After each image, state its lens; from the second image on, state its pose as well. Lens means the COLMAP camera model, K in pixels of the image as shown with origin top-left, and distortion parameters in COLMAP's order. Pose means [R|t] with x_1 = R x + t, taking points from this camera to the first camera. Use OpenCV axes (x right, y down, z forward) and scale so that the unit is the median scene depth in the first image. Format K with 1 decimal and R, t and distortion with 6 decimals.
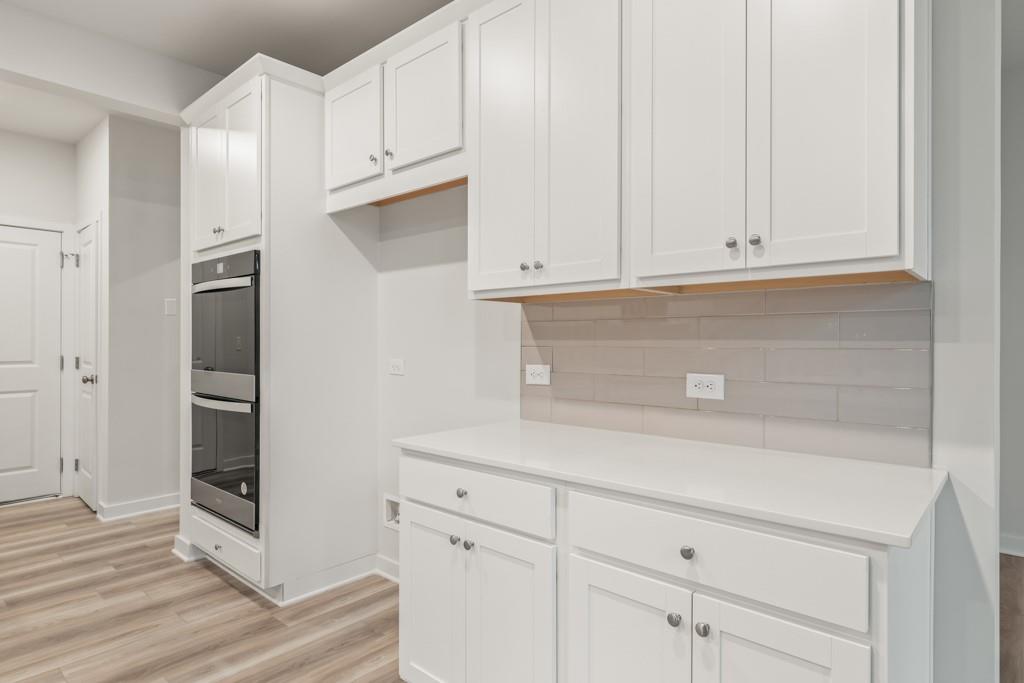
lens RADIAL K [[571.1, 0, 513.1], [0, 571.1, 339.0], [0, 0, 1]] dist [0.003950, -0.001494]
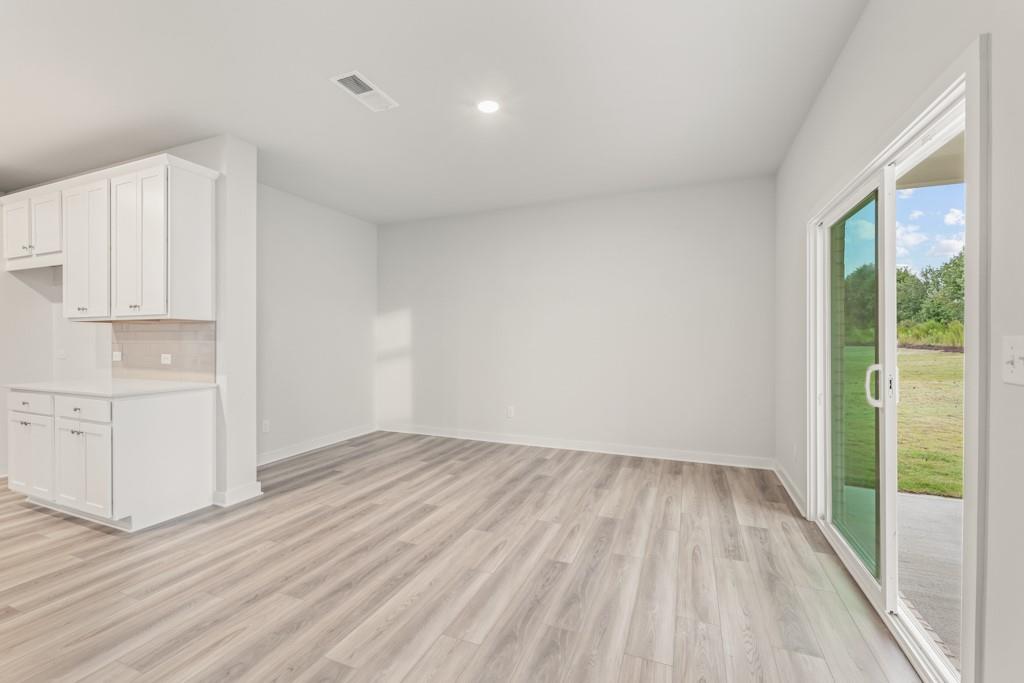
lens RADIAL K [[446.8, 0, 513.9], [0, 446.8, 342.2], [0, 0, 1]] dist [0.010339, 0.000238]
pose [[0.951687, -0.003984, 0.307045, 0.878131], [0.000960, 0.999950, 0.009999, -0.006105], [-0.307069, -0.009222, 0.951643, -0.997443]]
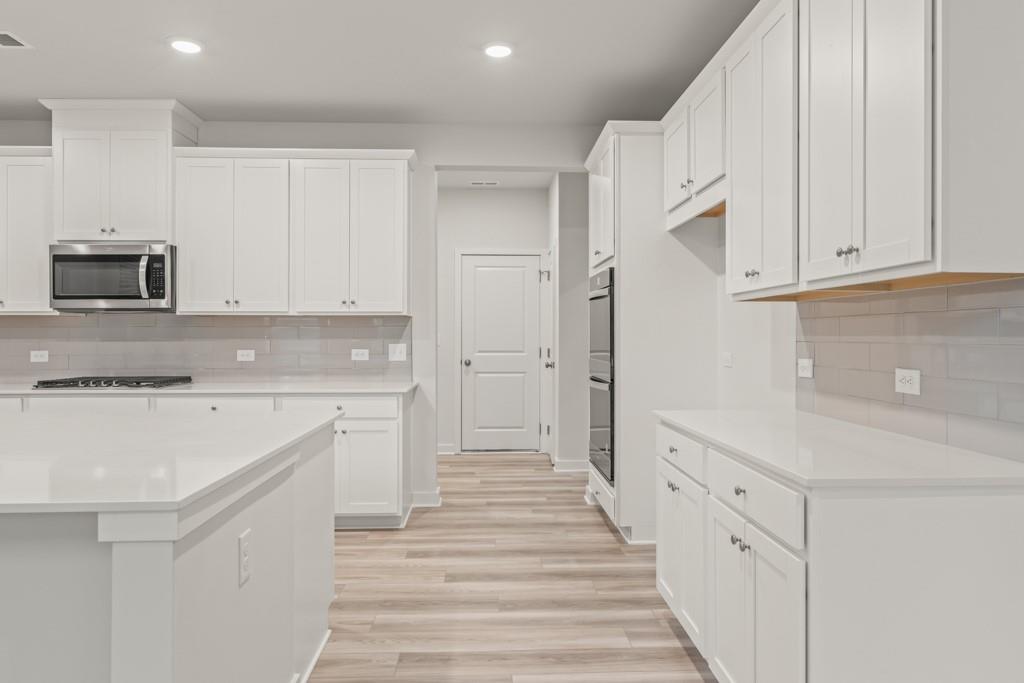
lens RADIAL K [[668.4, 0, 509.9], [0, 668.4, 328.8], [0, 0, 1]] dist [-0.005920, -0.001248]
pose [[0.693472, -0.007517, -0.720445, 0.521516], [0.001726, 0.999960, -0.008772, -0.001159], [0.720482, 0.004839, 0.693457, -0.246120]]
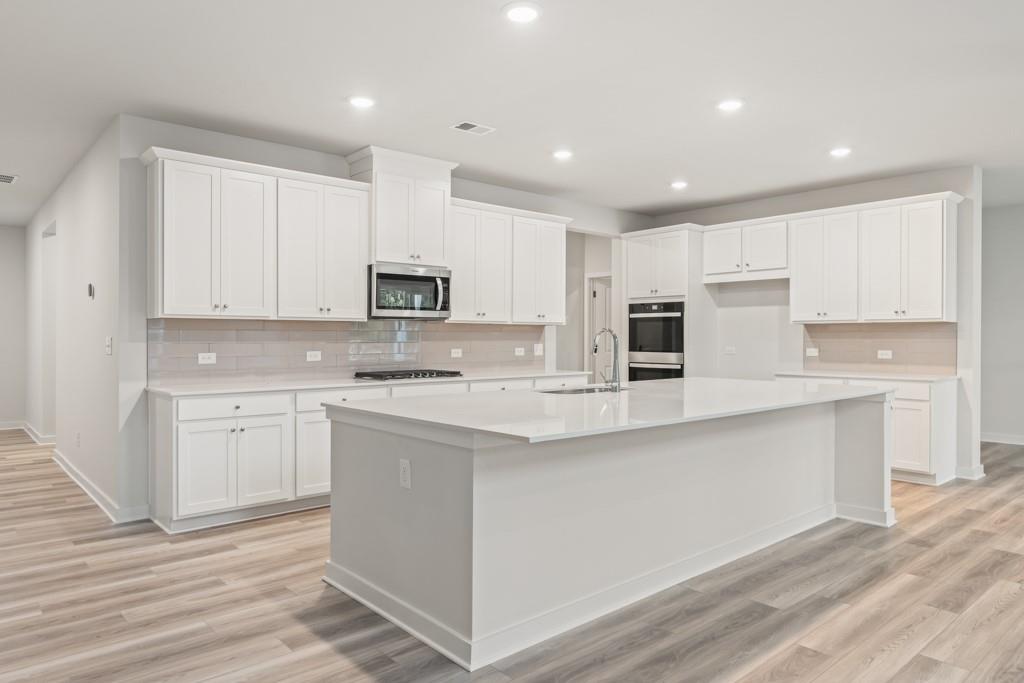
lens RADIAL K [[661.4, 0, 511.4], [0, 661.4, 339.9], [0, 0, 1]] dist [-0.001773, -0.001545]
pose [[0.992580, 0.001163, -0.121588, -0.875731], [-0.000655, 0.999991, 0.004225, -0.004710], [0.121592, -0.004114, 0.992572, -1.977760]]
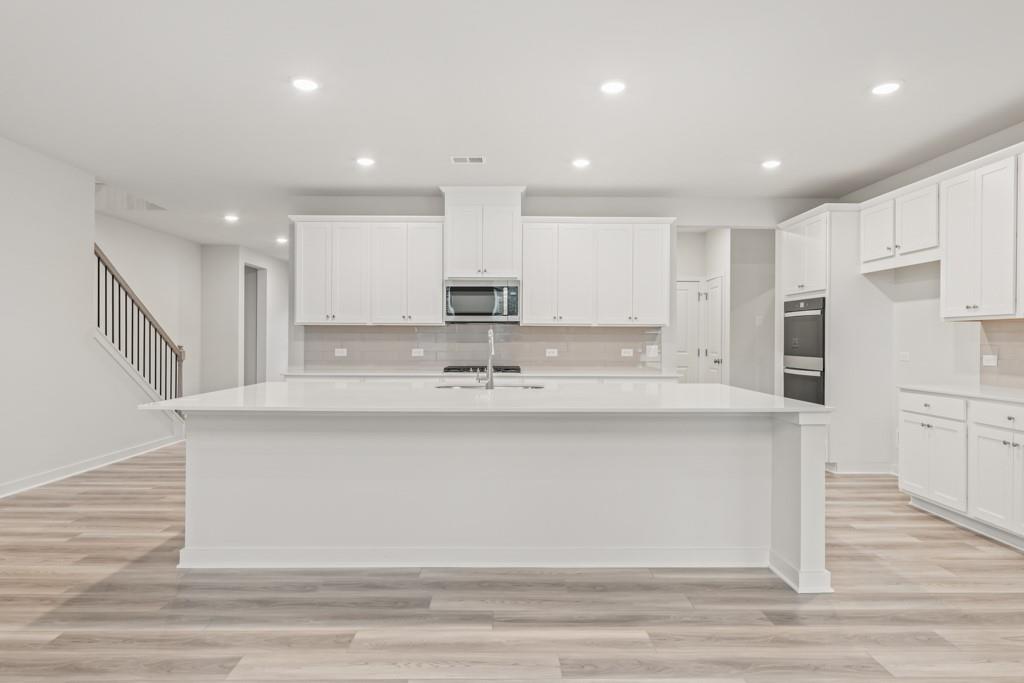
lens RADIAL K [[594.1, 0, 508.7], [0, 594.1, 340.9], [0, 0, 1]] dist [-0.001433, 0.001755]
pose [[0.674892, 0.005775, -0.737894, 0.381587], [-0.003280, 0.999983, 0.004826, -0.005173], [0.737909, -0.000837, 0.674900, -1.340802]]
